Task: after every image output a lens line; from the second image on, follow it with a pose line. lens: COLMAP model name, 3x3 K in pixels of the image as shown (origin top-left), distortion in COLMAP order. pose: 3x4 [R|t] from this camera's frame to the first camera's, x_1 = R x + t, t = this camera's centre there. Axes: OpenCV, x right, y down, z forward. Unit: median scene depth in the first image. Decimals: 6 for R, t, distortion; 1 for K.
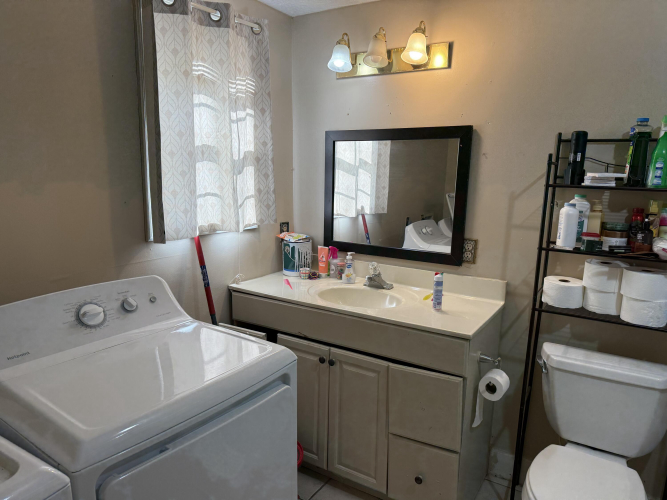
lens RADIAL K [[474.5, 0, 337.3], [0, 474.5, 250.2], [0, 0, 1]] dist [0.076892, -0.088400]
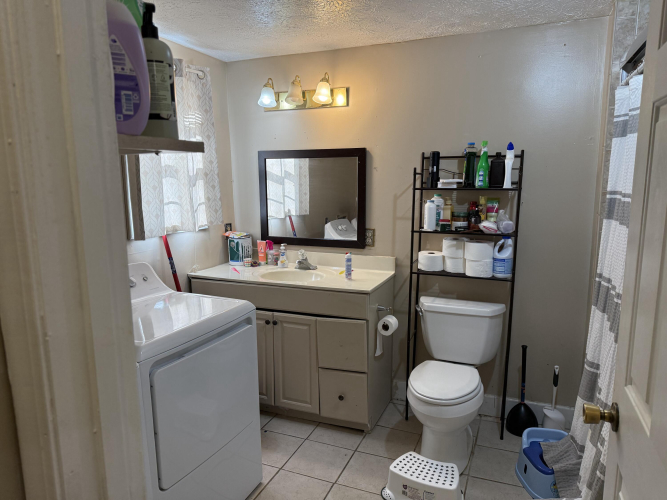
lens RADIAL K [[474.5, 0, 339.8], [0, 474.5, 257.5], [0, 0, 1]] dist [0.076892, -0.088400]
pose [[0.984990, -0.055171, 0.163555, -0.040035], [0.054990, 0.998471, 0.005638, 0.050101], [-0.163616, 0.003440, 0.986518, -0.366010]]
